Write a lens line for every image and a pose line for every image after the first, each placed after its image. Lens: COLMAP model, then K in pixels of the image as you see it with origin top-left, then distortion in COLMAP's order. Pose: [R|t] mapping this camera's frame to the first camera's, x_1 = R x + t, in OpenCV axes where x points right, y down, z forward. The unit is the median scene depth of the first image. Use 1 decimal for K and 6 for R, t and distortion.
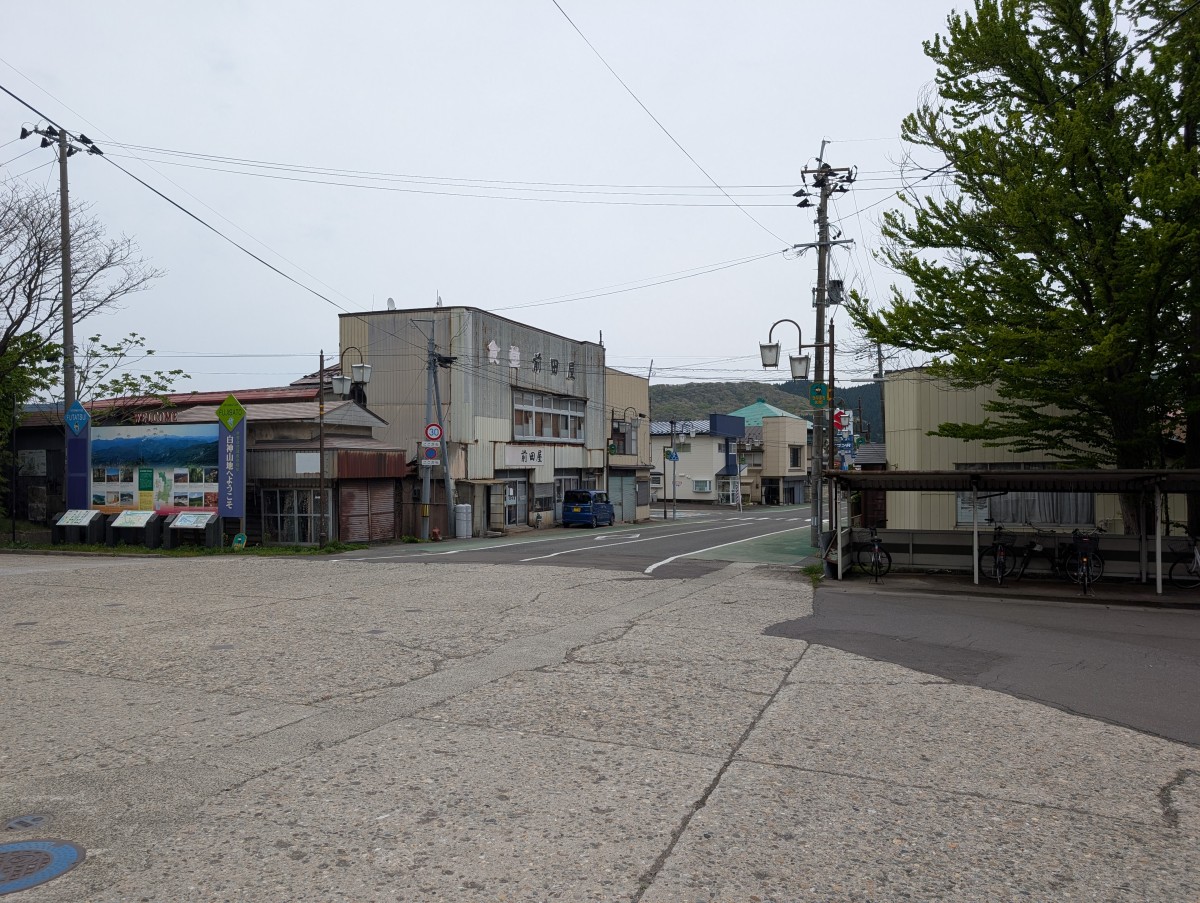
lens RADIAL K [[970.9, 0, 600.0], [0, 970.9, 451.5], [0, 0, 1]] dist [-0.004616, -0.004345]
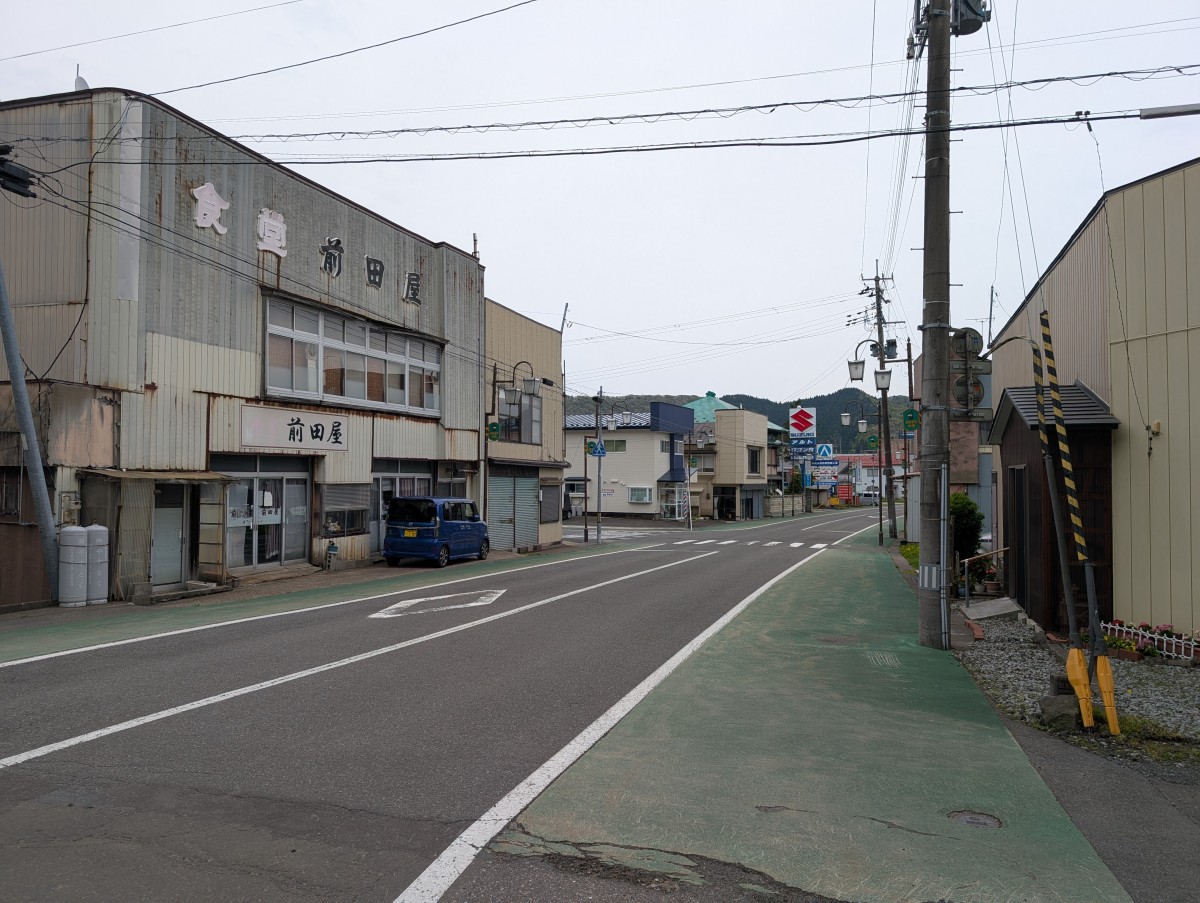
lens RADIAL K [[970.9, 0, 600.0], [0, 970.9, 451.5], [0, 0, 1]] dist [-0.004616, -0.004345]
pose [[0.997933, 0.007657, 0.063813, 0.046845], [-0.006873, 0.999898, -0.012502, 0.020363], [-0.063902, 0.012038, 0.997884, 0.450622]]
